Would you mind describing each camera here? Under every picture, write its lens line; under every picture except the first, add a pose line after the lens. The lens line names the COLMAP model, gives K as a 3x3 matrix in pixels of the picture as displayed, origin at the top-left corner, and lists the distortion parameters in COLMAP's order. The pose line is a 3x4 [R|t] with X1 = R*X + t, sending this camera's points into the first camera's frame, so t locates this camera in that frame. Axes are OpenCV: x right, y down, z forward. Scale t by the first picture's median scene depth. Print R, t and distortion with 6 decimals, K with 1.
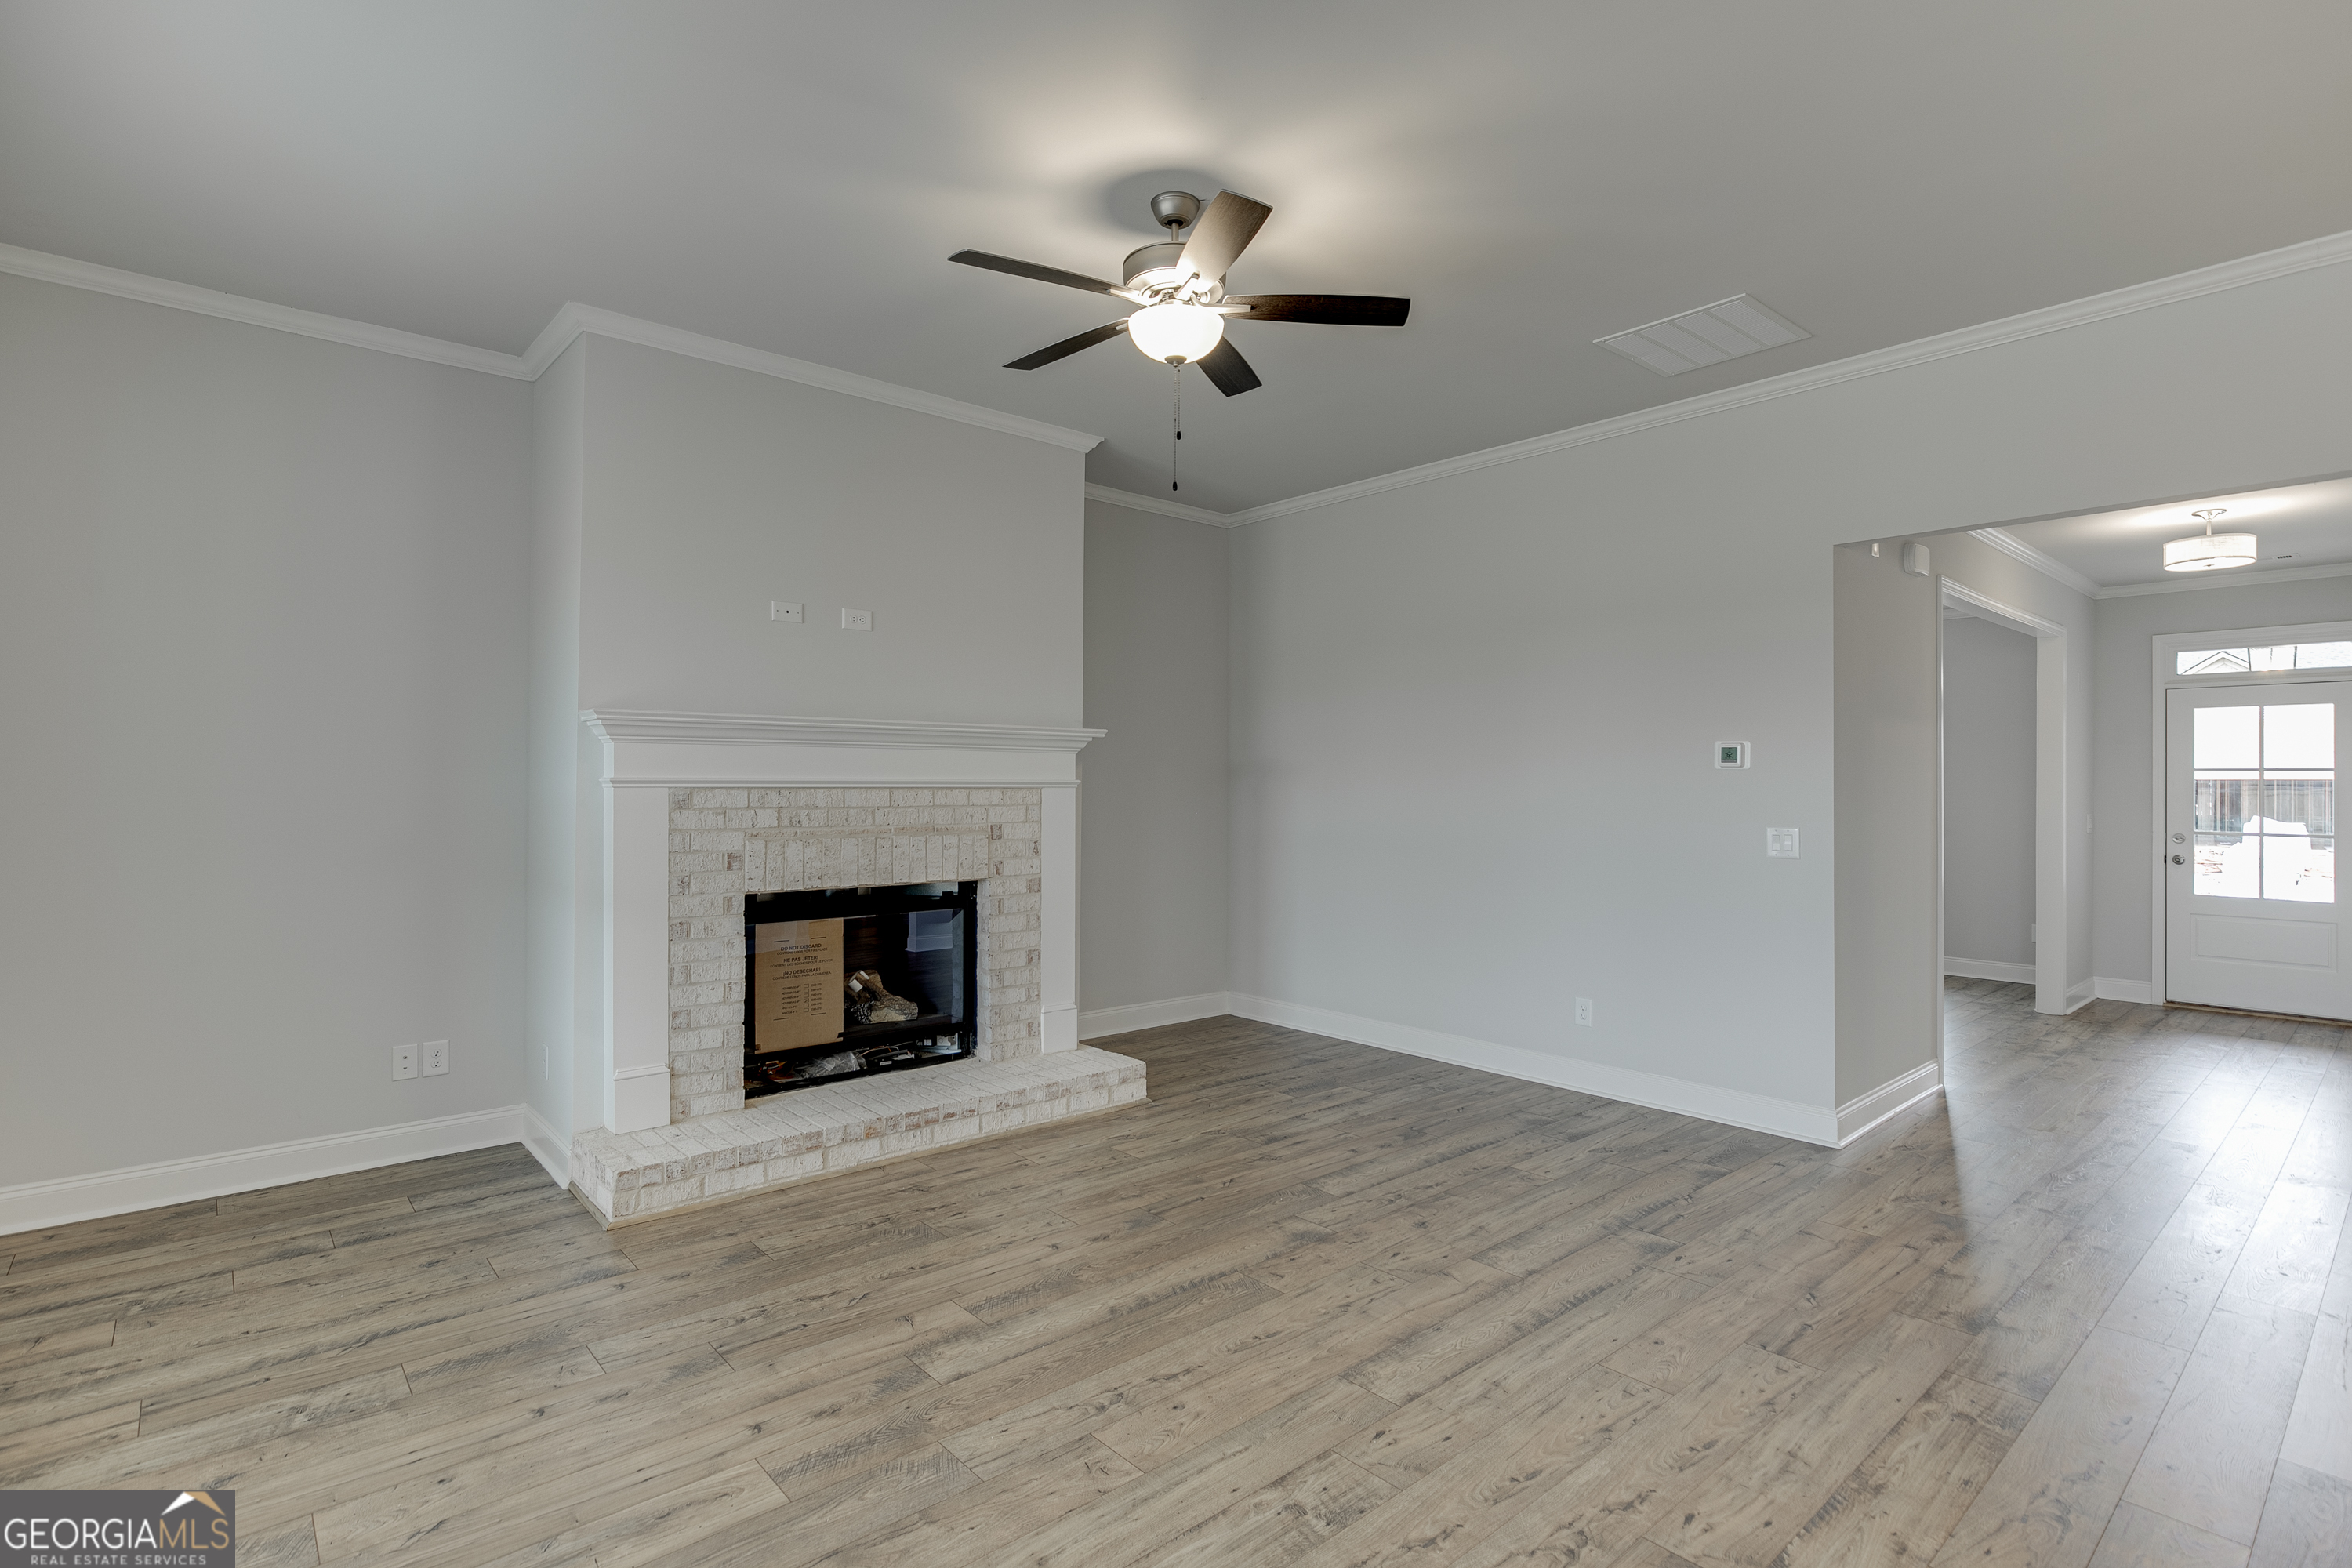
lens RADIAL K [[1138.2, 0, 1187.1], [0, 1138.2, 779.9], [0, 0, 1]] dist [-0.007055, 0.000737]
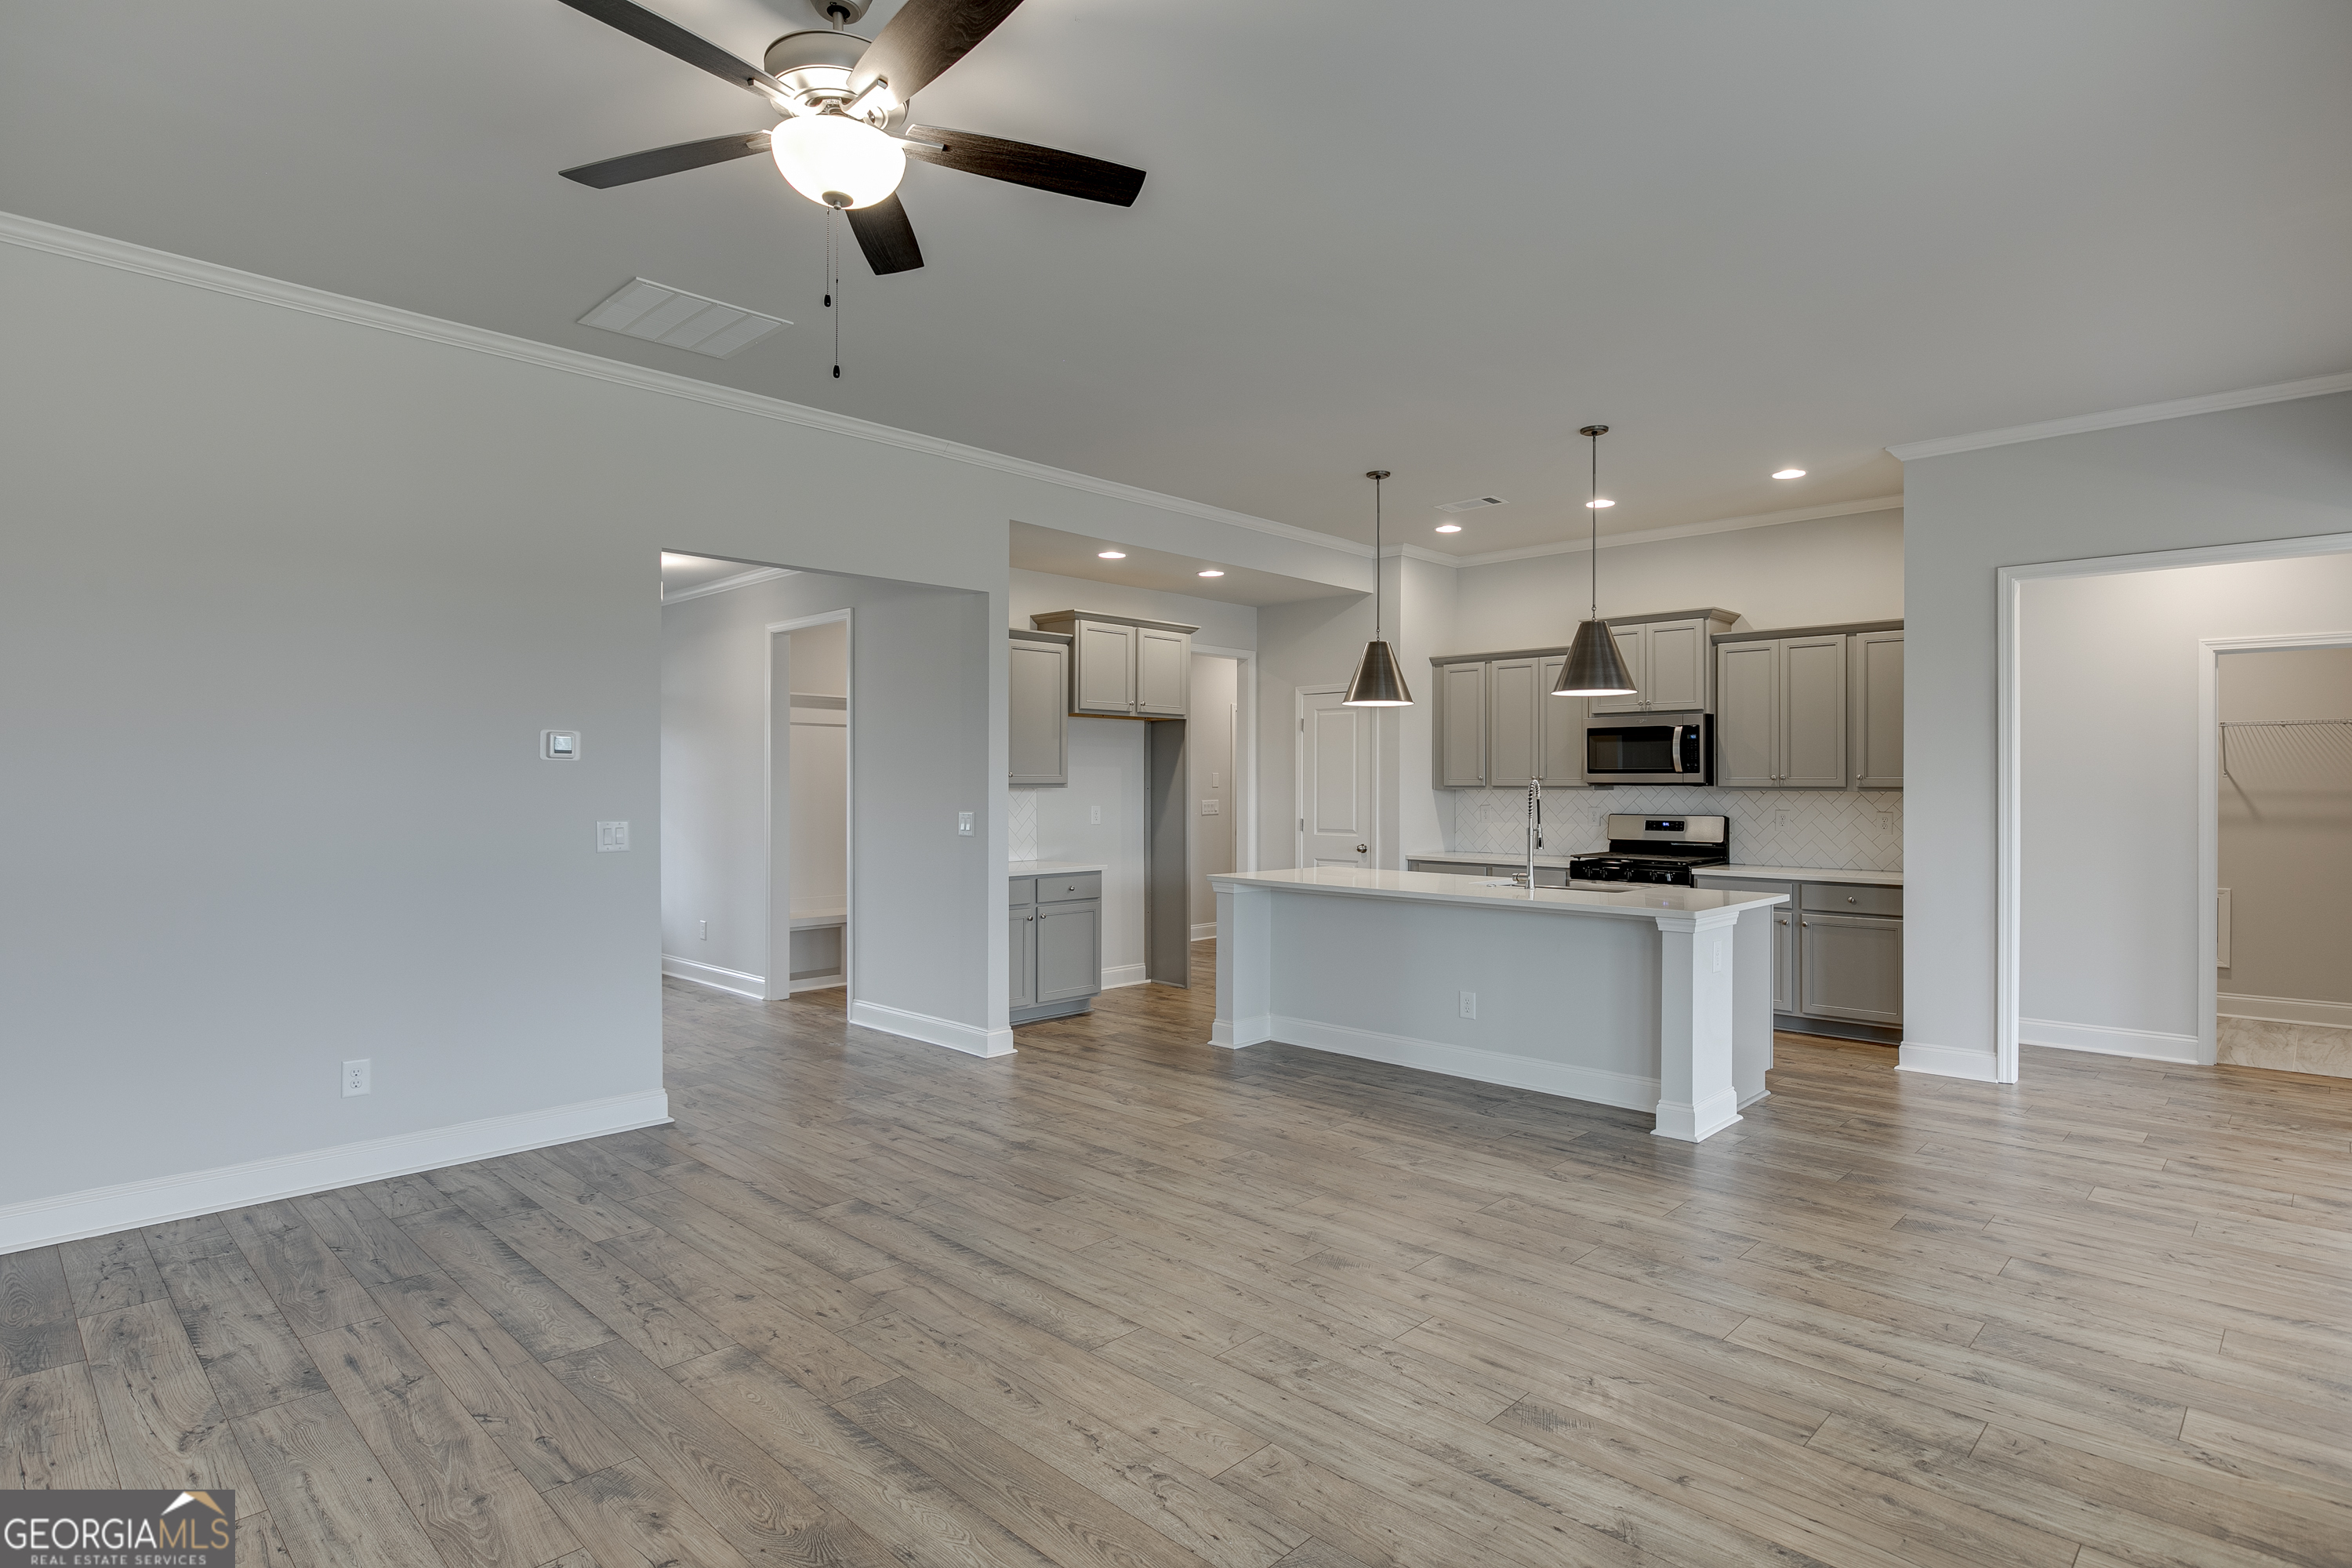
lens RADIAL K [[1217.5, 0, 1194.1], [0, 1217.5, 778.5], [0, 0, 1]] dist [-0.006642, -0.001360]
pose [[-0.085605, 0.000529, 0.996329, -0.611977], [-0.007095, 0.999974, -0.001140, 0.002681], [-0.996304, -0.007166, -0.085599, 0.629354]]
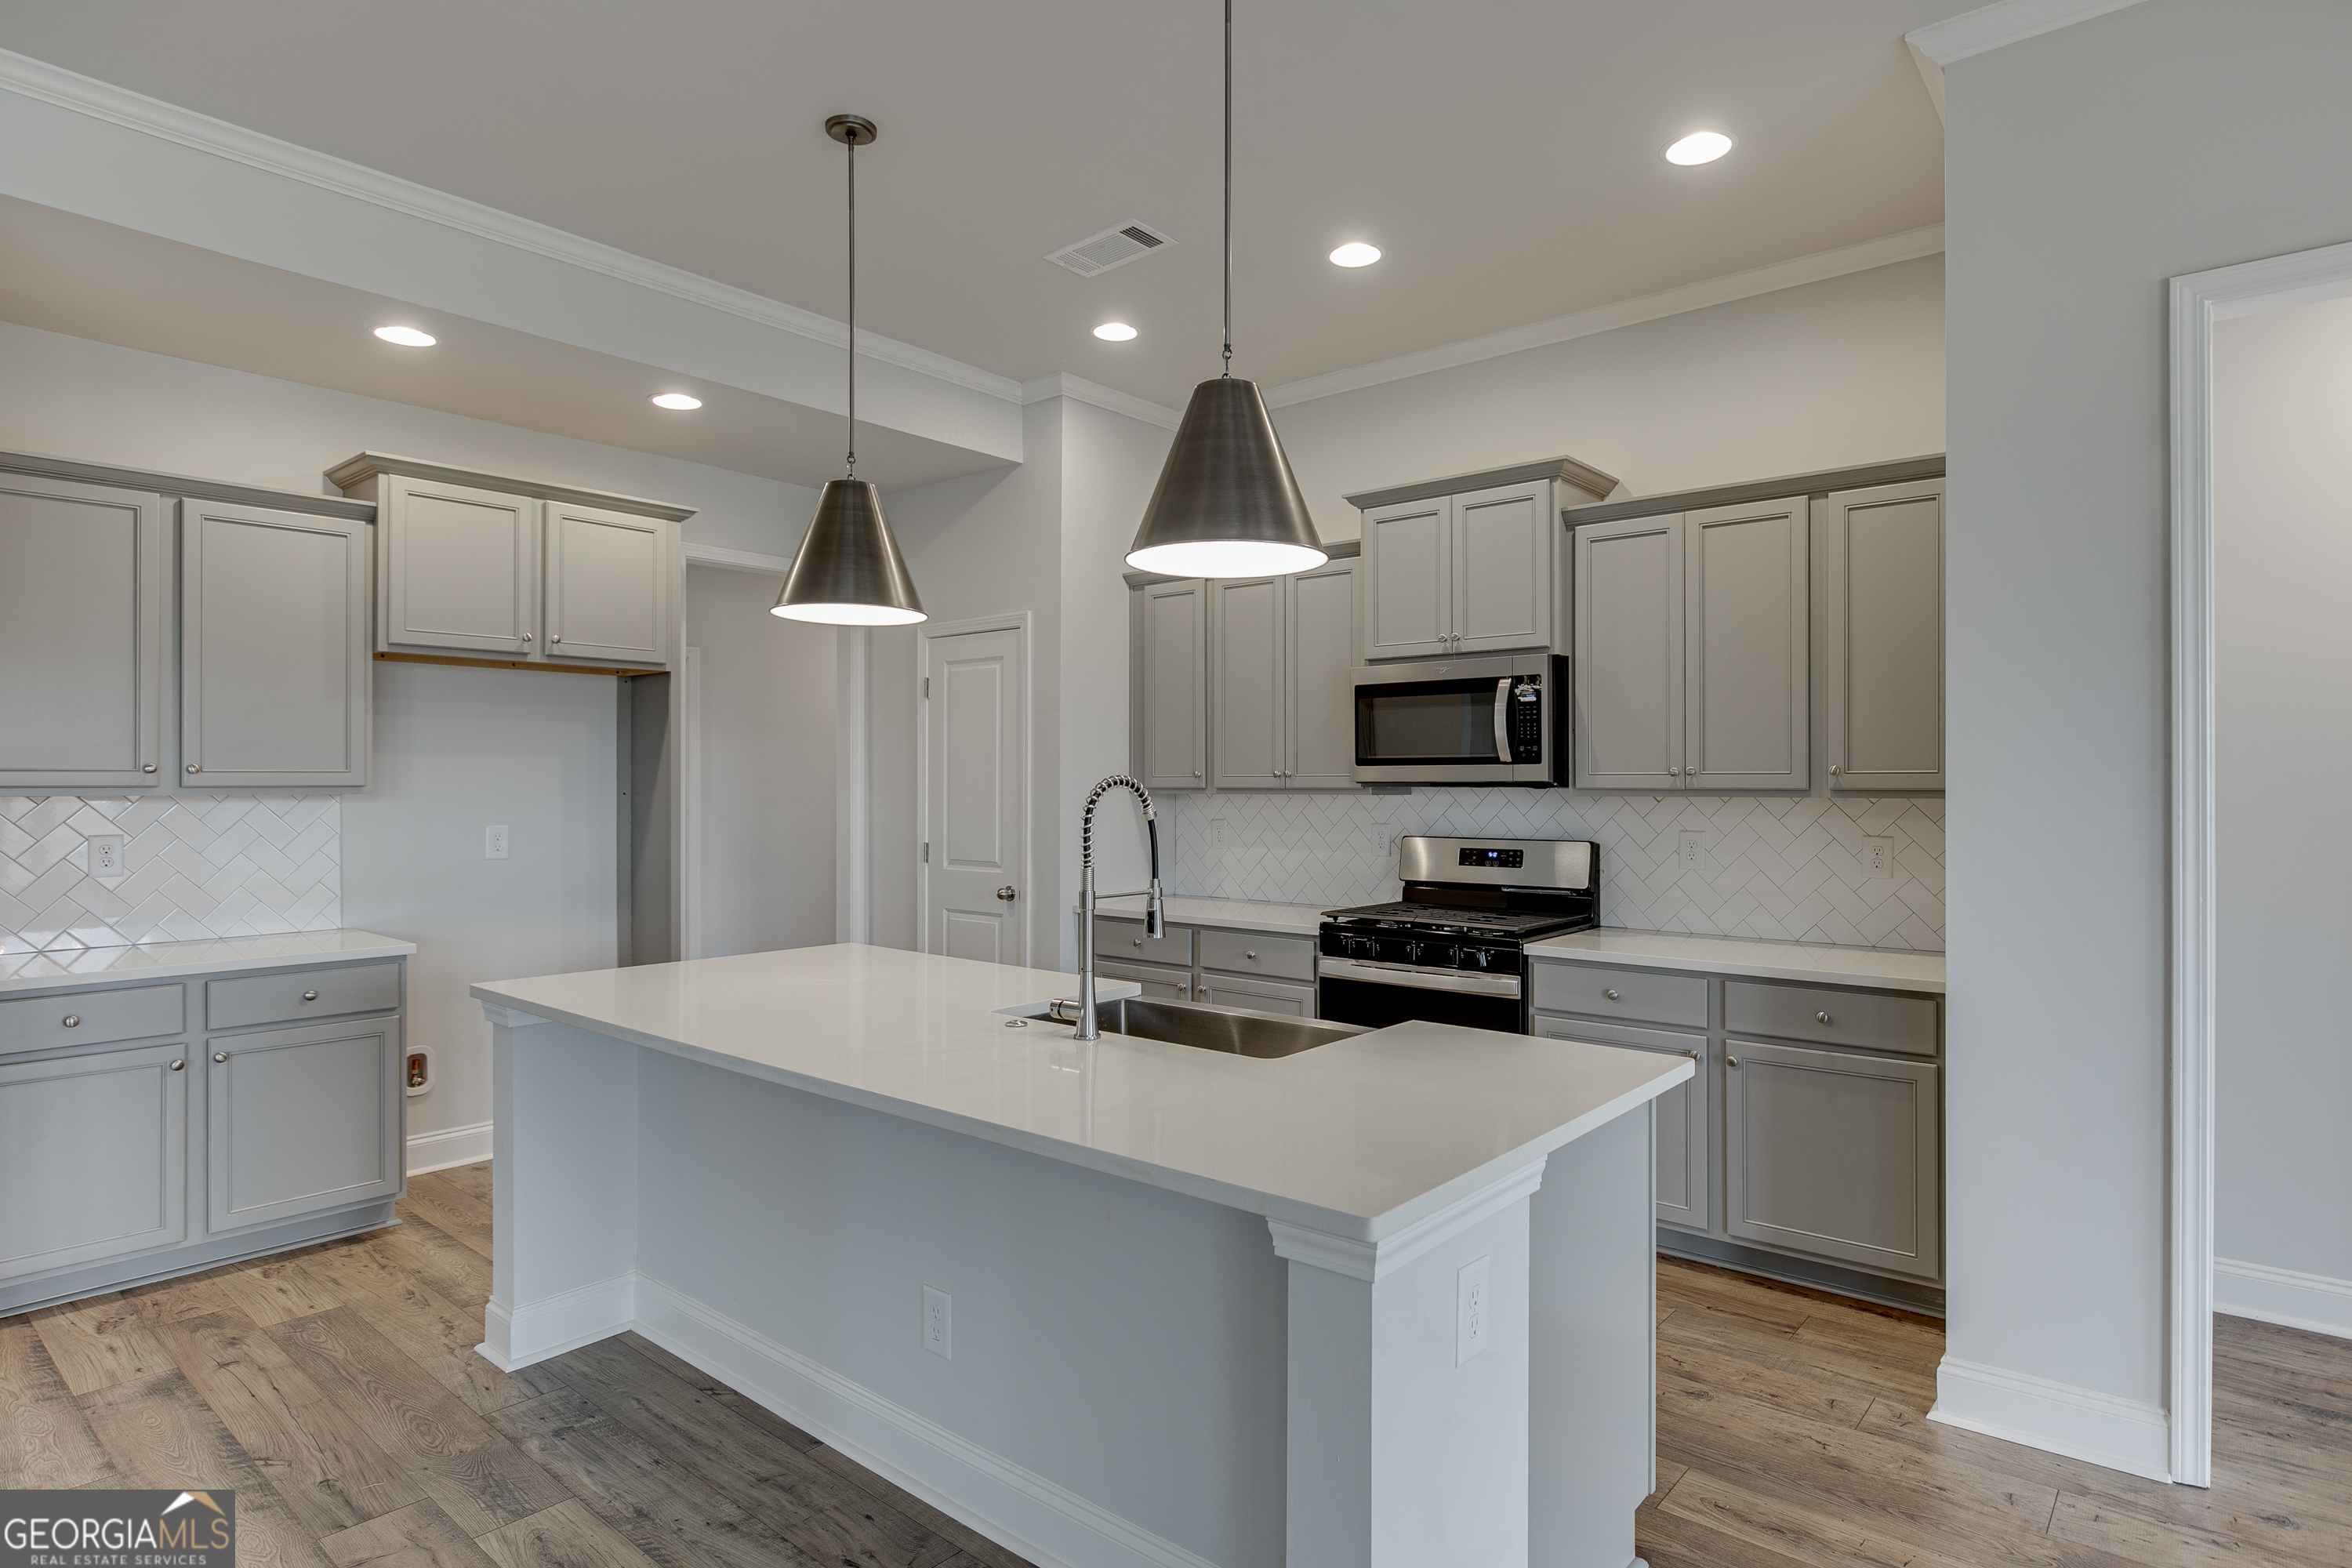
lens RADIAL K [[1256.6, 0, 1192.7], [0, 1256.6, 777.2], [0, 0, 1]] dist [-0.002871, -0.001825]
pose [[-0.147462, 0.000830, 0.989067, 0.121826], [-0.005048, 0.999986, -0.001592, 0.001108], [-0.989055, -0.005228, -0.147456, 0.179970]]
